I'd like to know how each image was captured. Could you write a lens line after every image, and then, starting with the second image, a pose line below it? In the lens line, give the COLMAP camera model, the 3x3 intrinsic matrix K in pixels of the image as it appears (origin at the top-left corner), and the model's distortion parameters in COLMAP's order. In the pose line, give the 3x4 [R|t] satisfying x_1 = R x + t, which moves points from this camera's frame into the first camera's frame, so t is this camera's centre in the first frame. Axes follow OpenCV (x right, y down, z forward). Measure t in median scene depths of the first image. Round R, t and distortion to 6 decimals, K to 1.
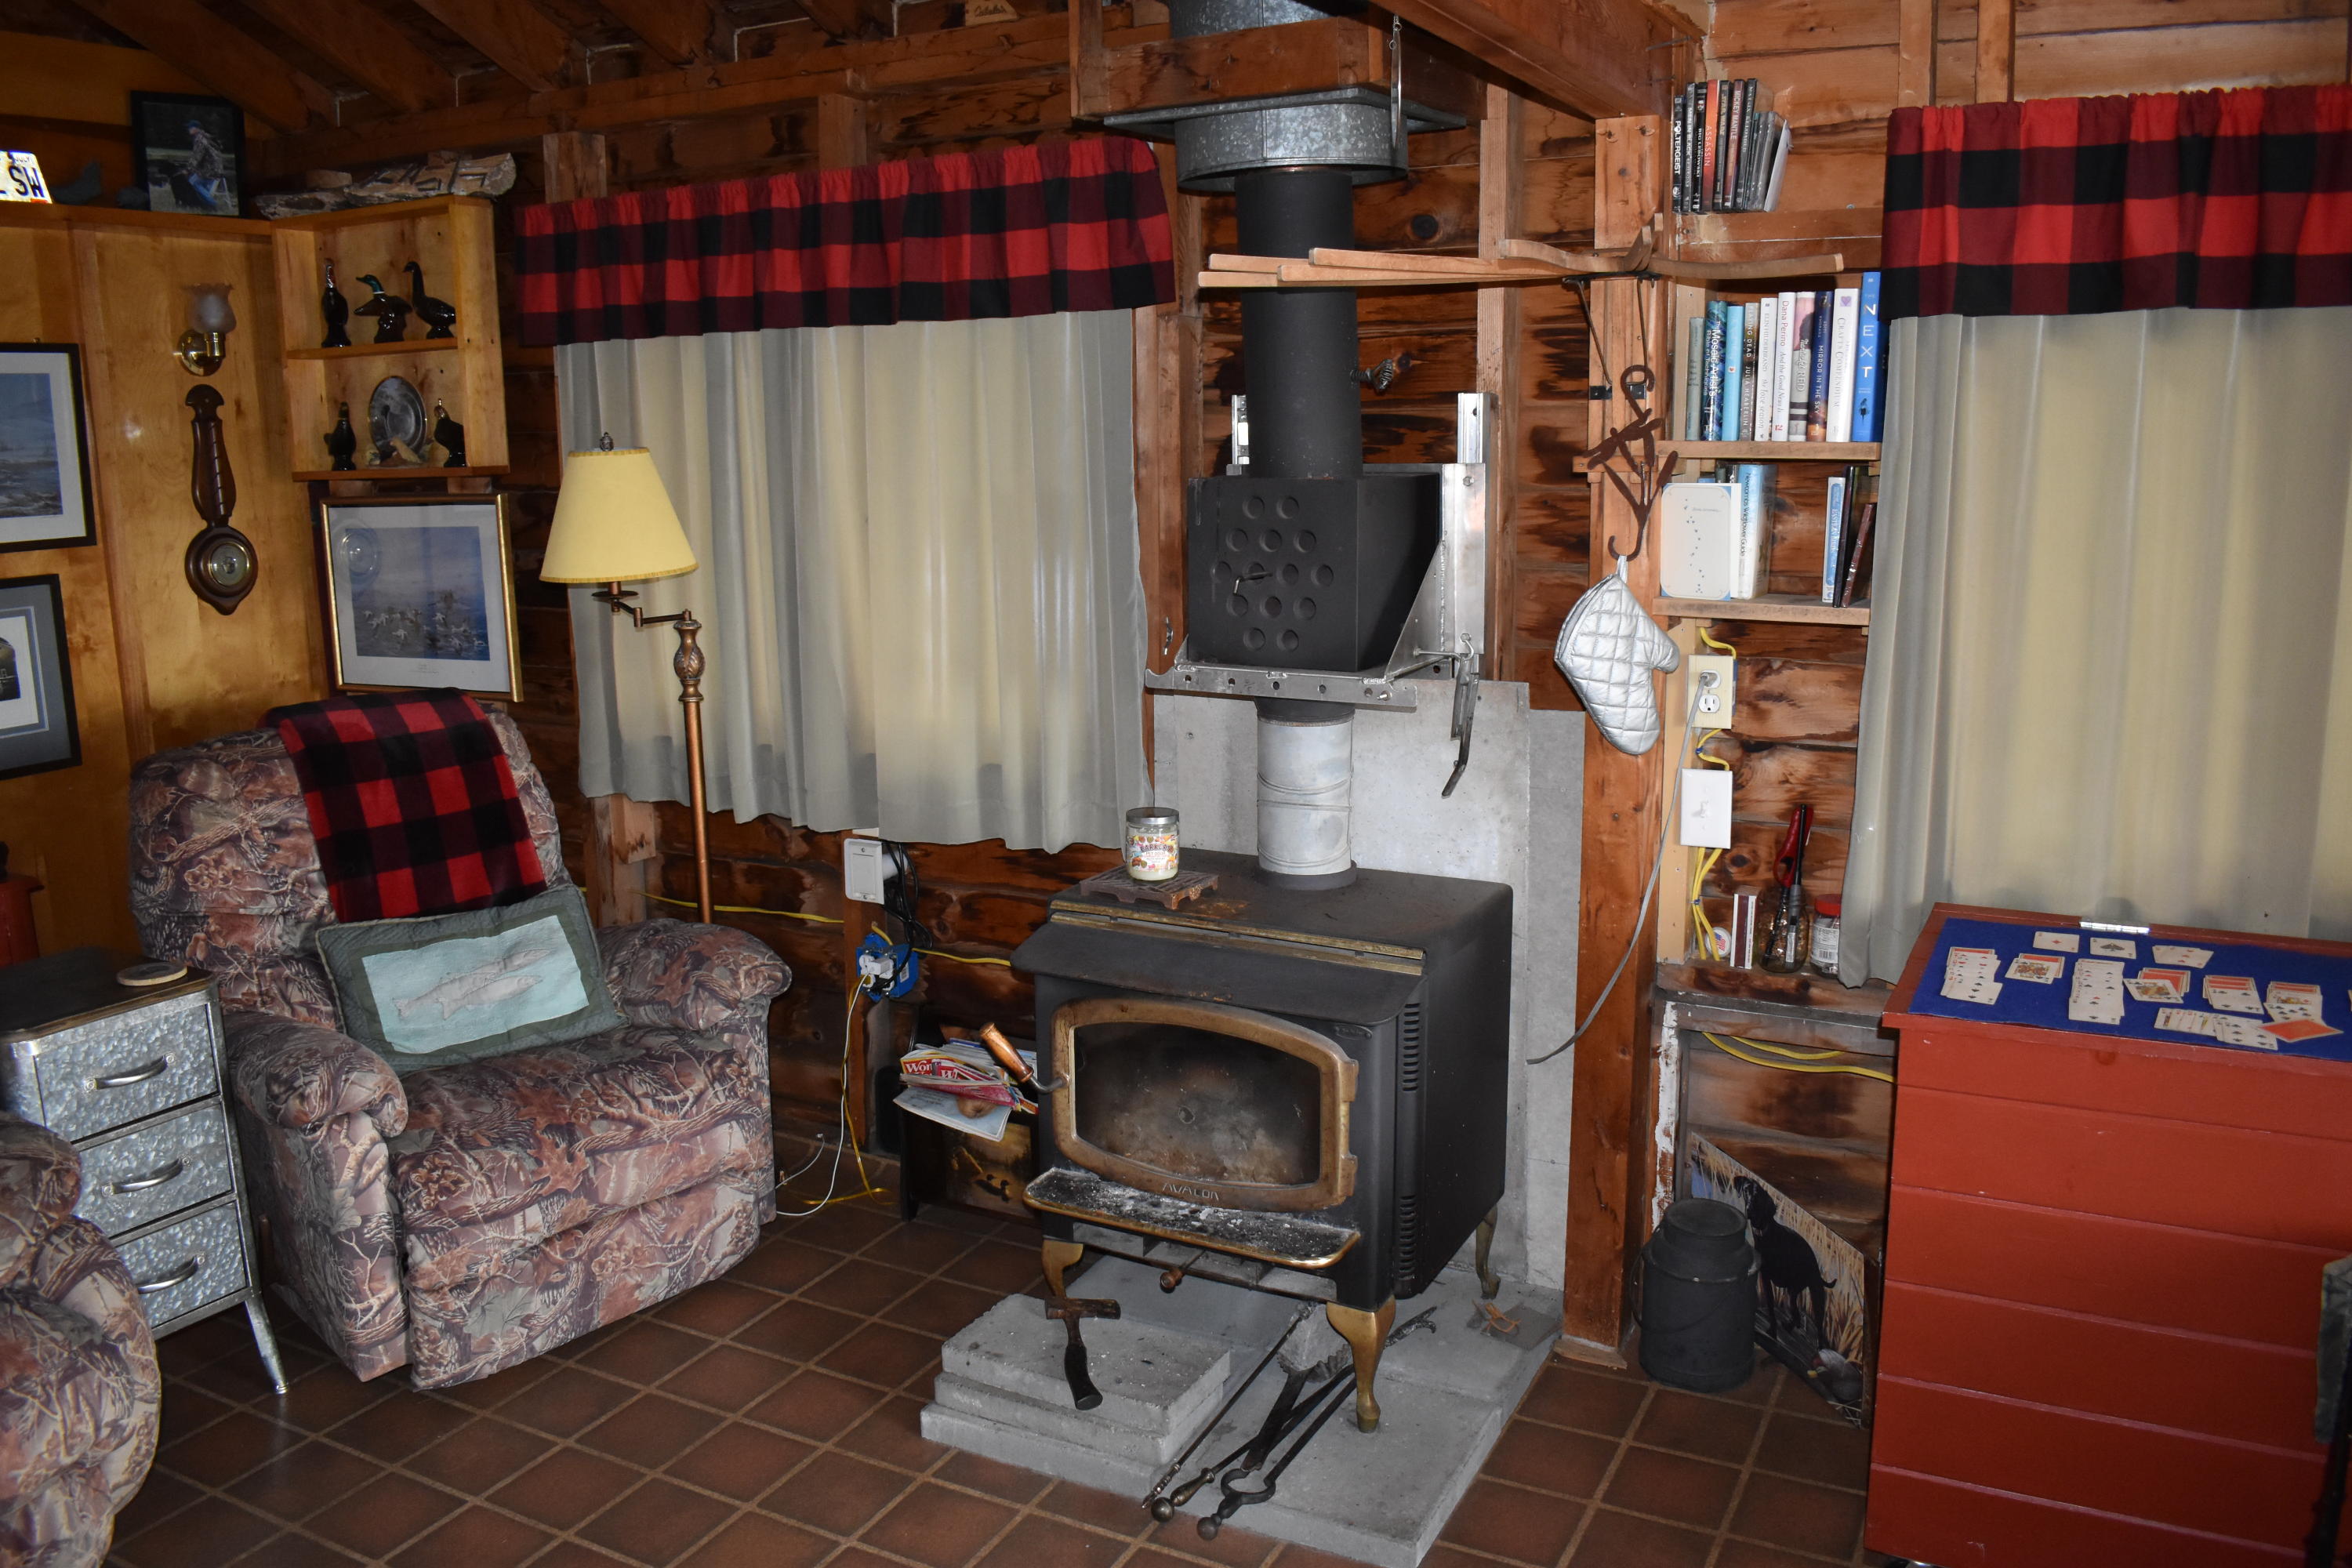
lens RADIAL K [[1842.2, 0, 1176.0], [0, 1842.2, 784.0], [0, 0, 1]] dist [-0.101768, 0.019183]
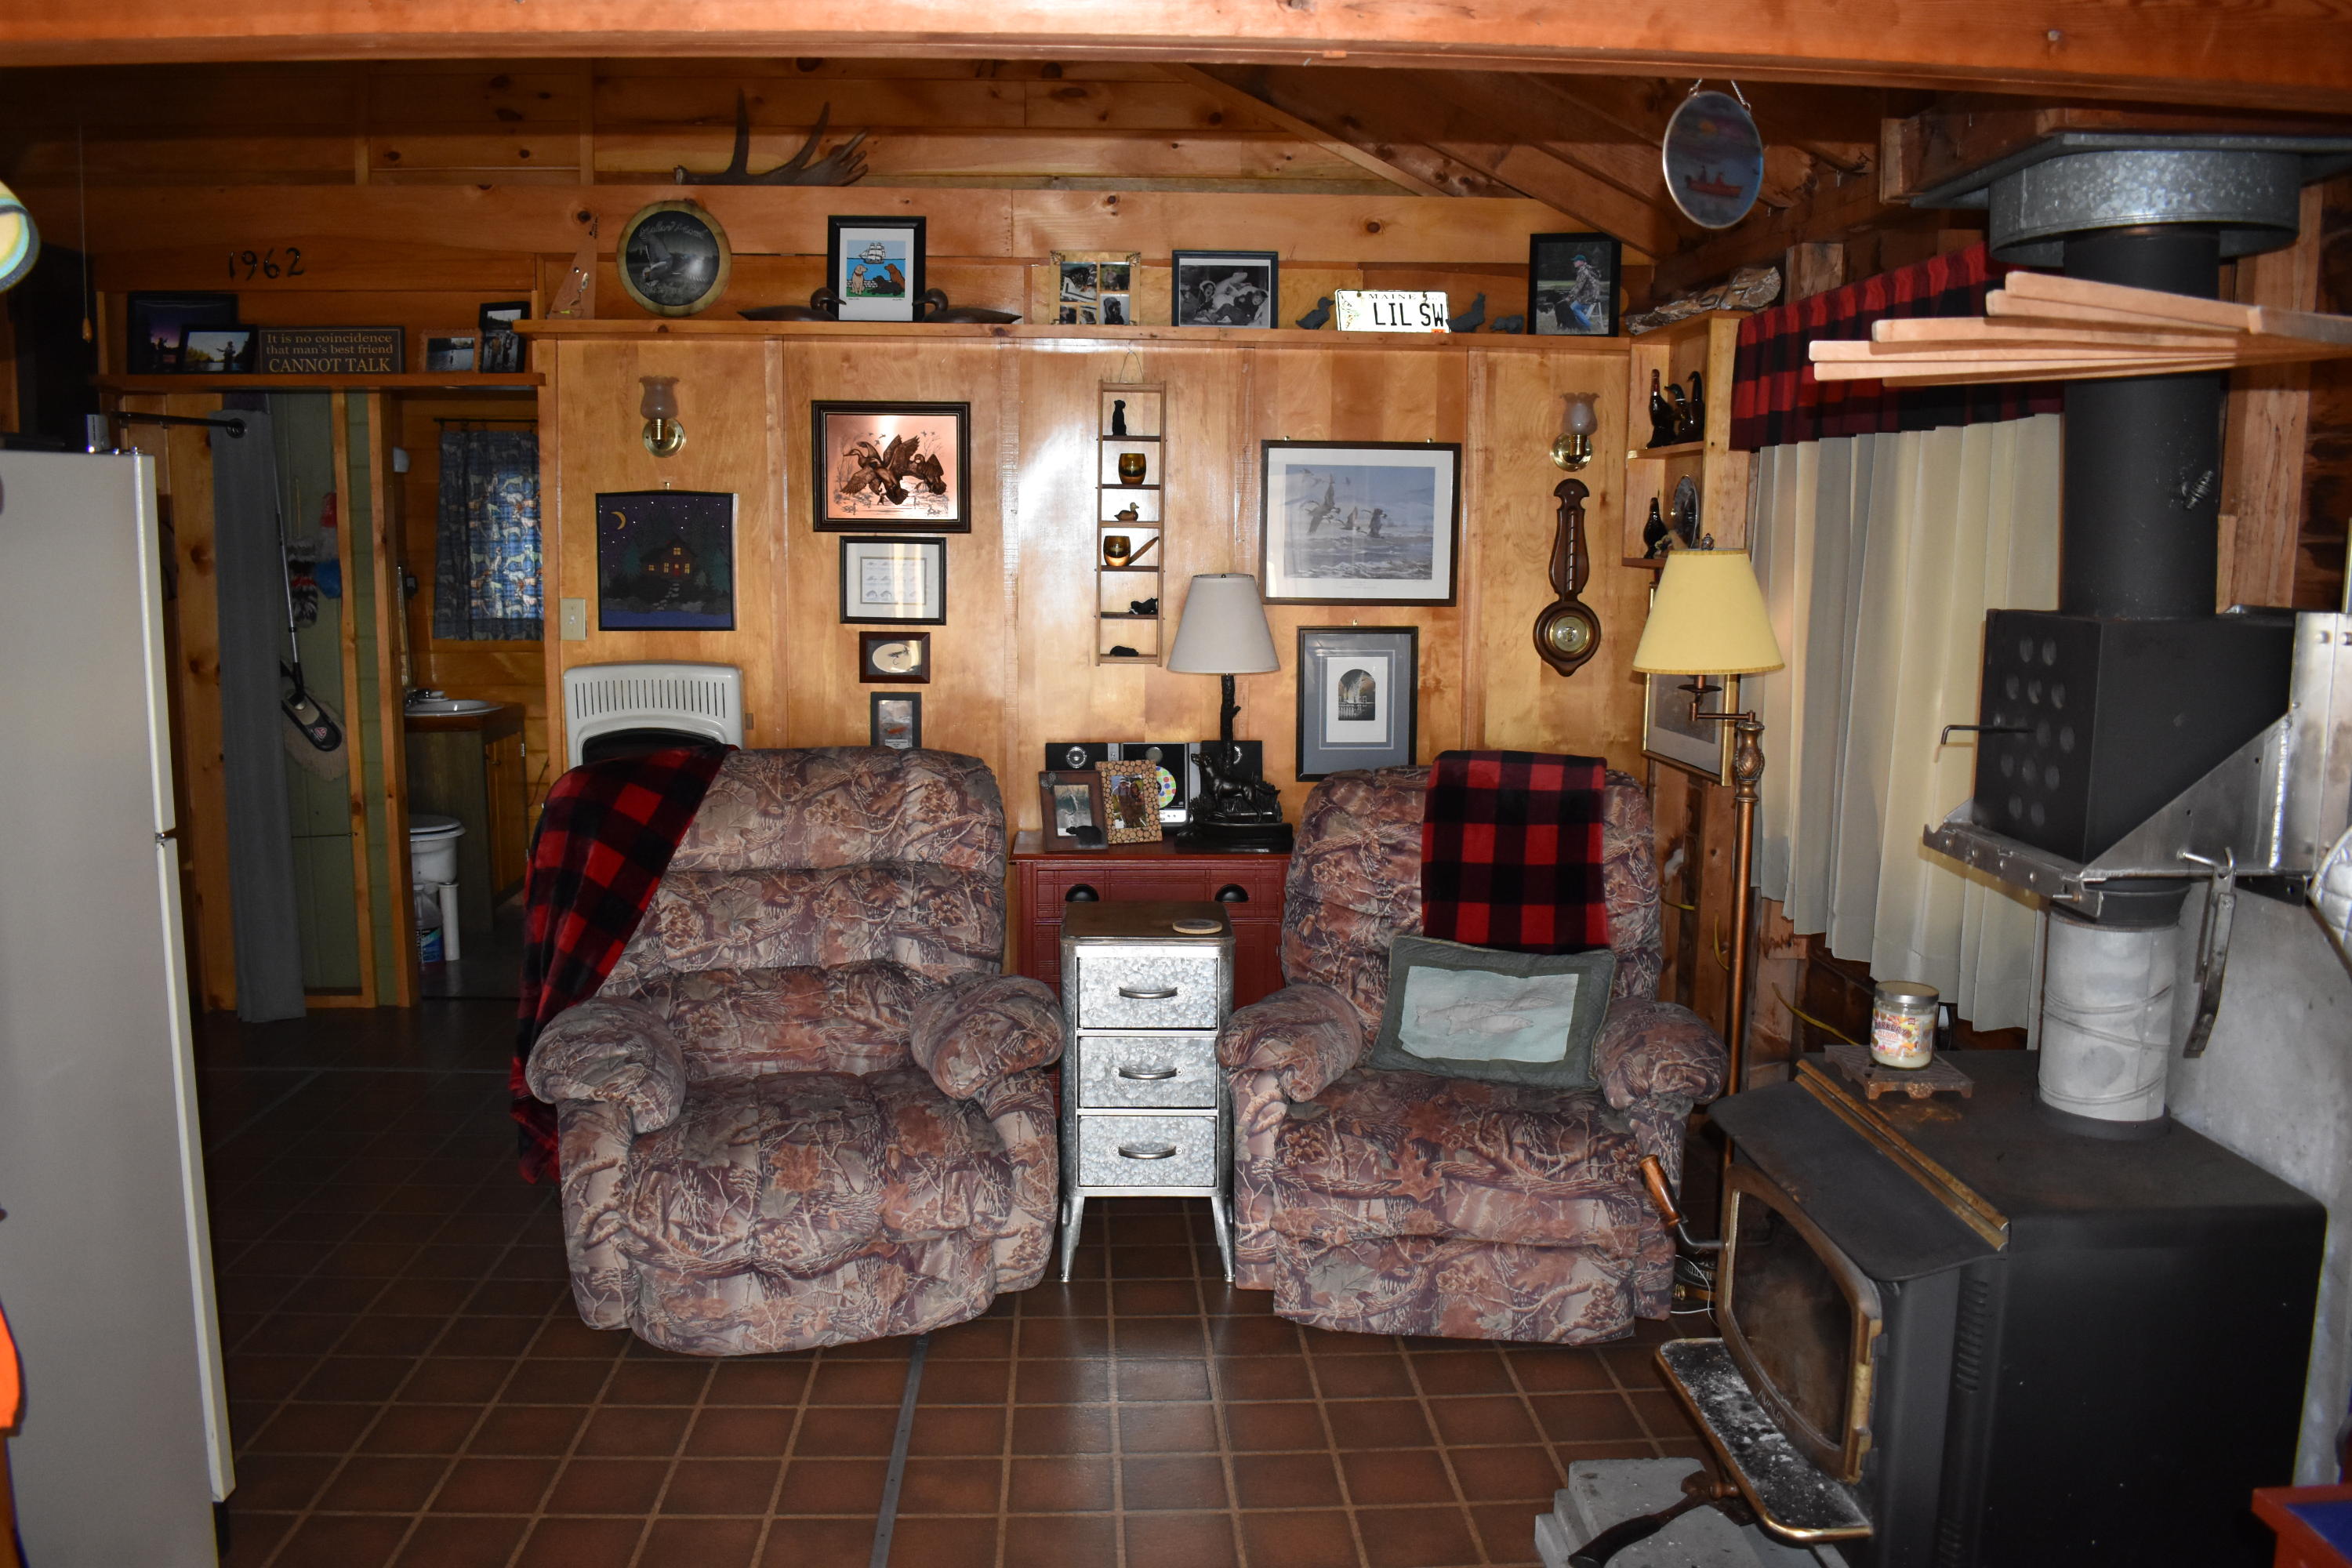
lens RADIAL K [[1842.2, 0, 1176.0], [0, 1842.2, 784.0], [0, 0, 1]] dist [-0.101768, 0.019183]
pose [[0.506763, 0.139828, -0.850670, 0.470916], [-0.183569, 0.981631, 0.051999, -0.054074], [0.842315, 0.129805, 0.523122, 0.228934]]
